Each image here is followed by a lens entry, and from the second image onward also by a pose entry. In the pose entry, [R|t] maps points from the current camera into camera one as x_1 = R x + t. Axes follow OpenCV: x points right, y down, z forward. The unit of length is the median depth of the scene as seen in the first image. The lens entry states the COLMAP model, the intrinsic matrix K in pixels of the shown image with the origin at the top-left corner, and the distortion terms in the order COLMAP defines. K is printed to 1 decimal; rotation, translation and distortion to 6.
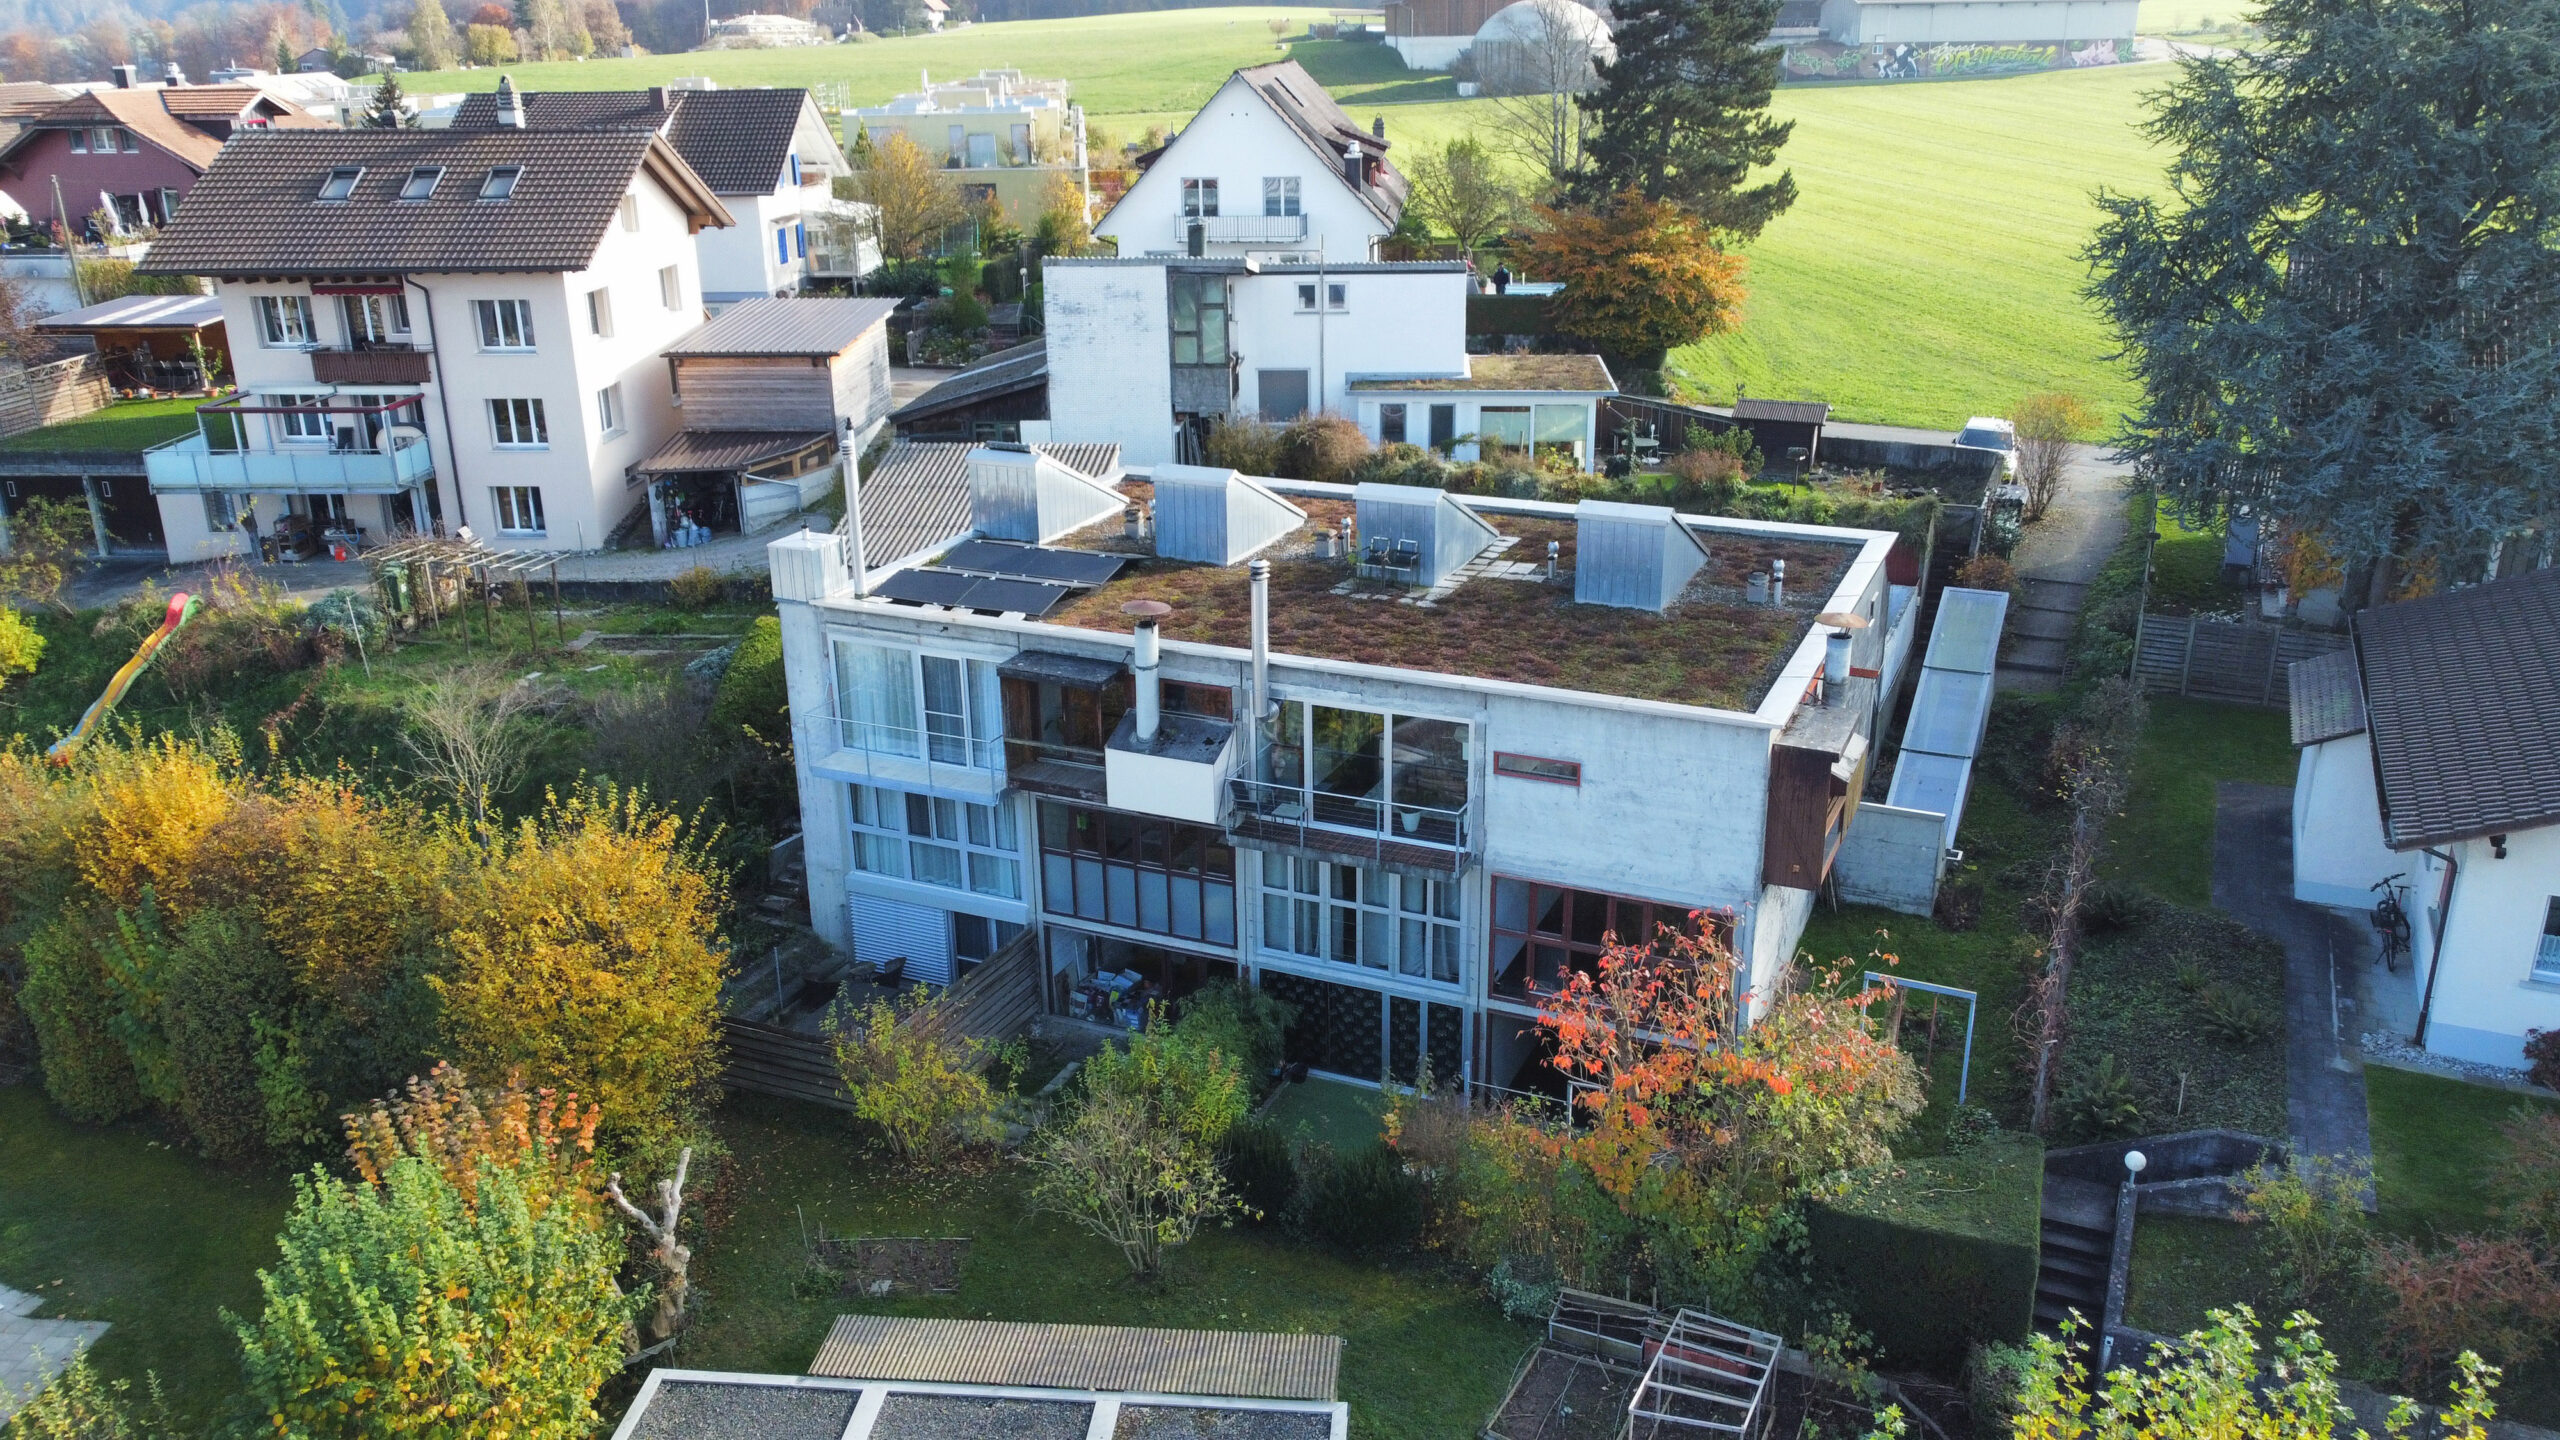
lens RADIAL K [[1830.8, 0, 1277.6], [0, 1830.8, 724.2], [0, 0, 1]] dist [0.000690, -0.000029]
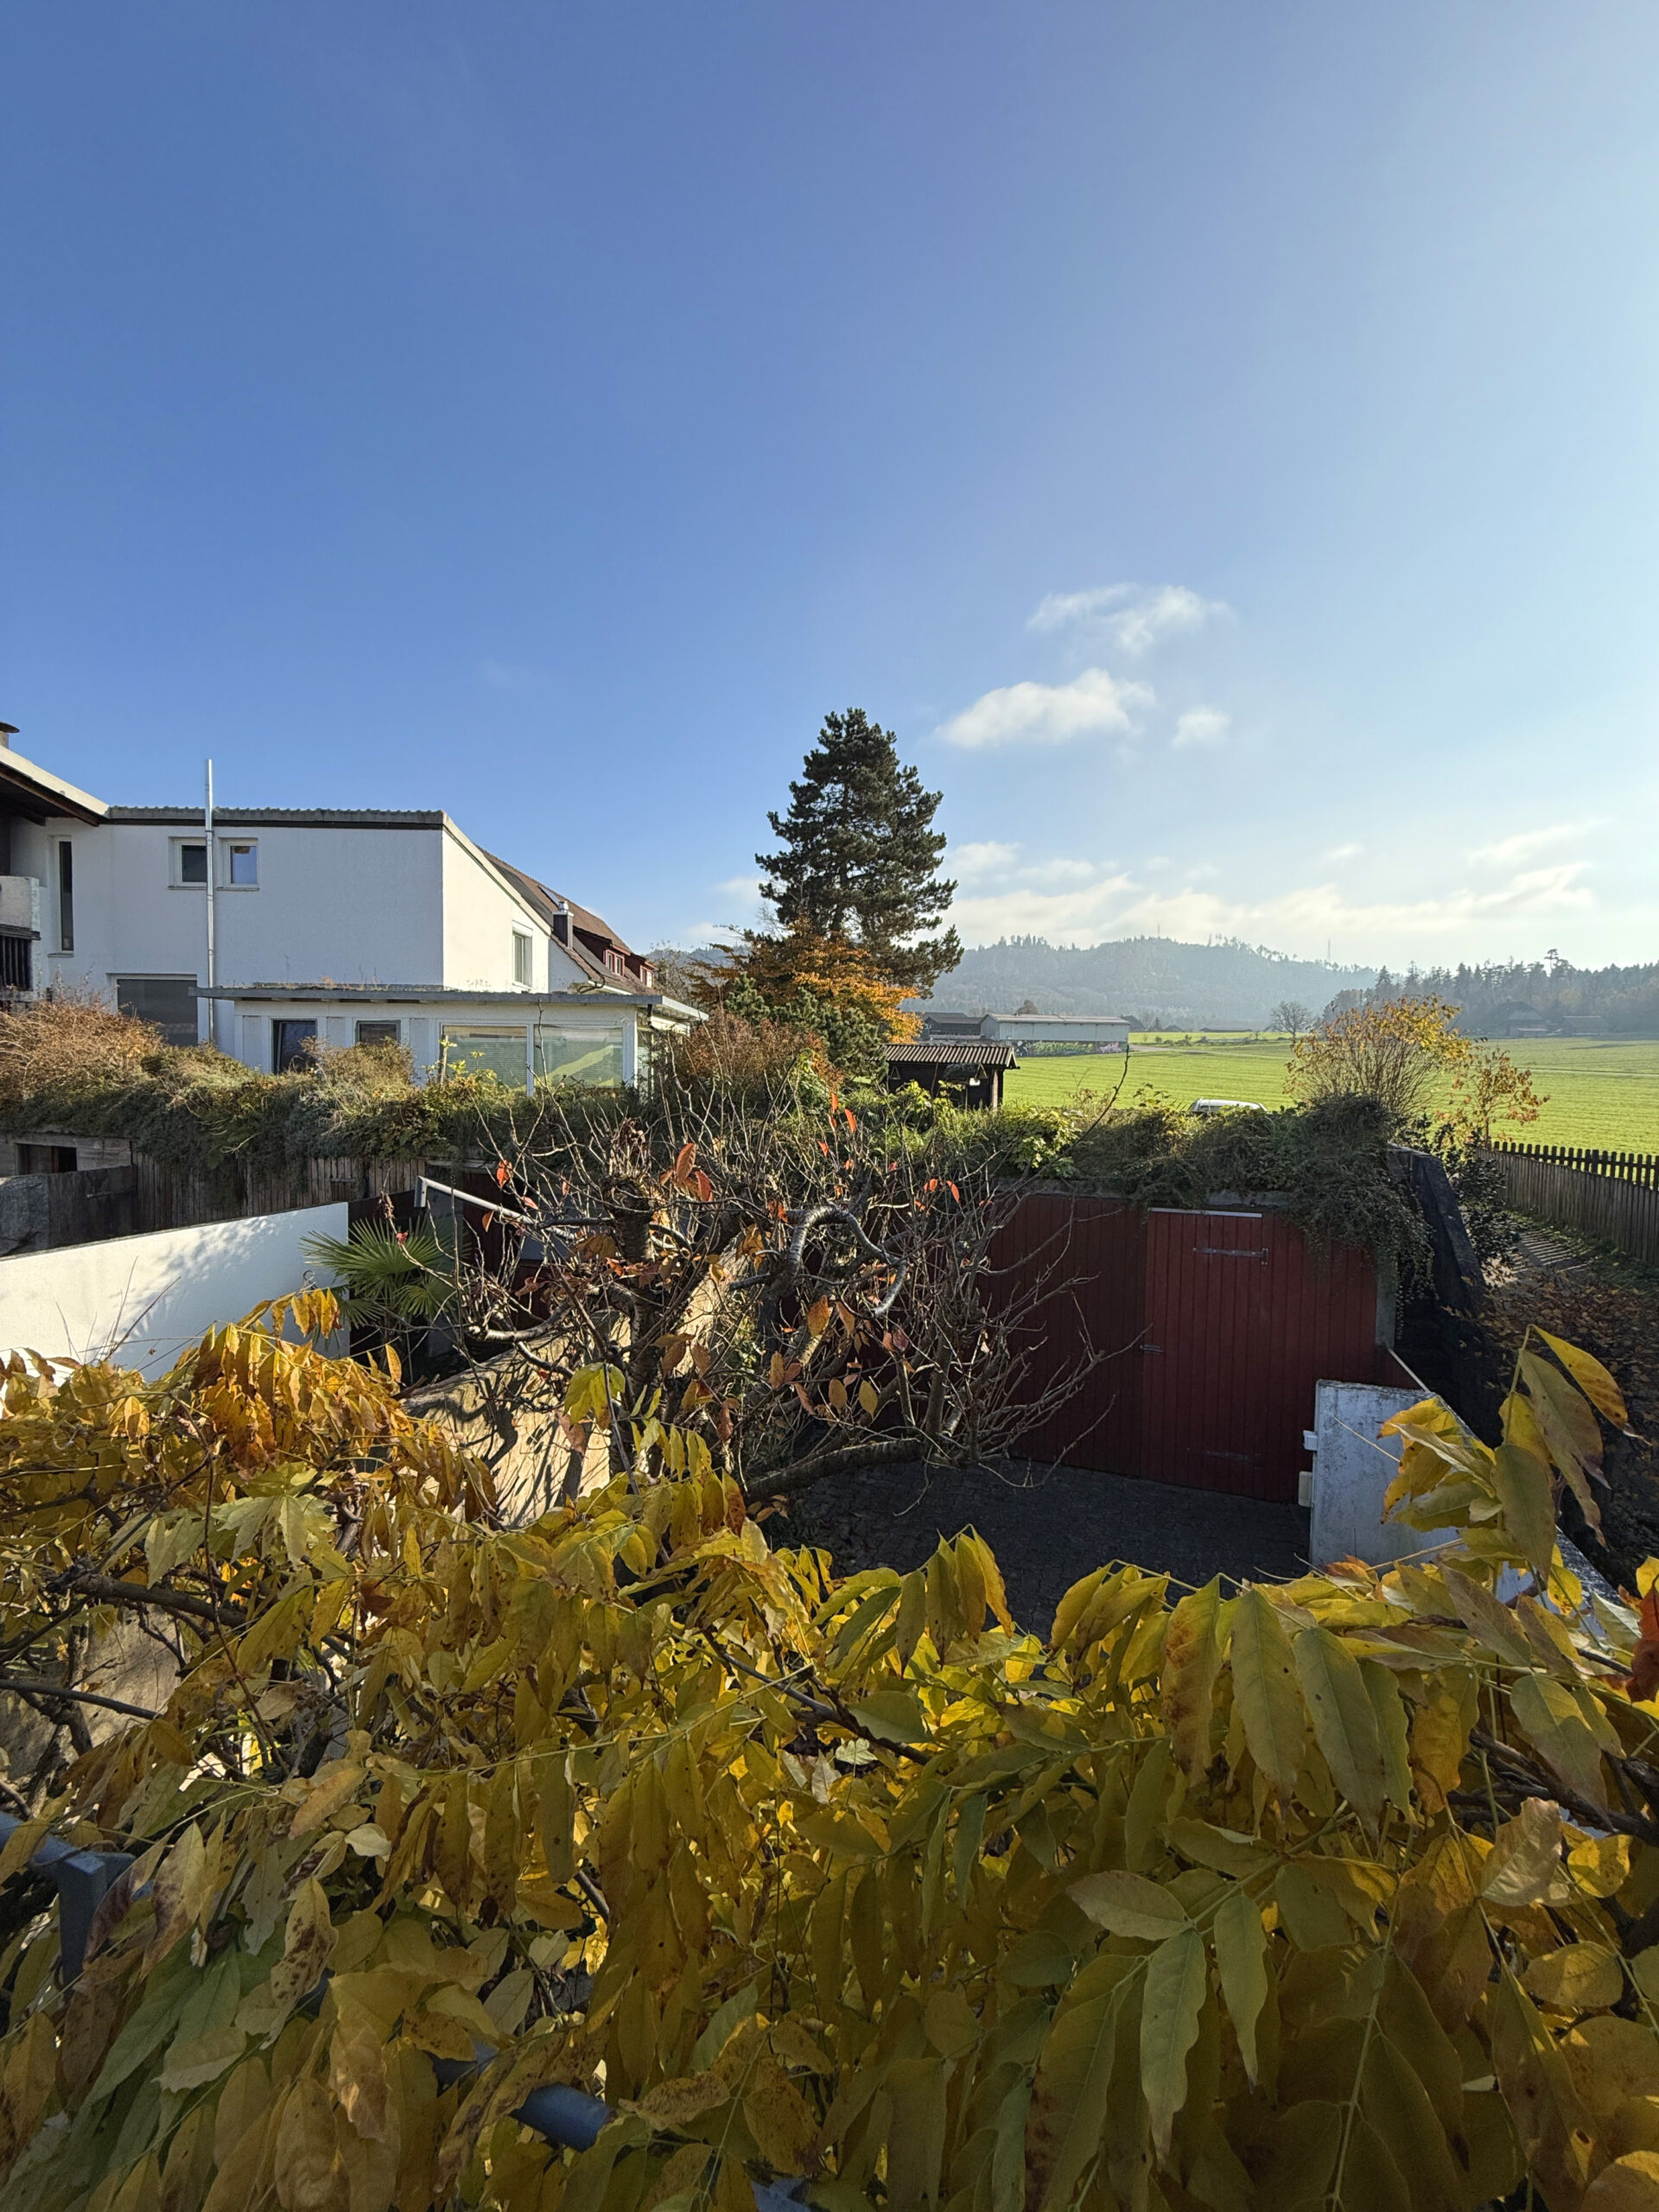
lens RADIAL K [[891.0, 0, 827.5], [0, 891.0, 1103.8], [0, 0, 1]] dist [0.000359, 0.000108]
pose [[0.994584, 0.024107, 0.101103, 0.153883], [0.007023, 0.954921, -0.296778, -0.047378], [-0.103700, 0.295881, 0.949579, 0.537923]]
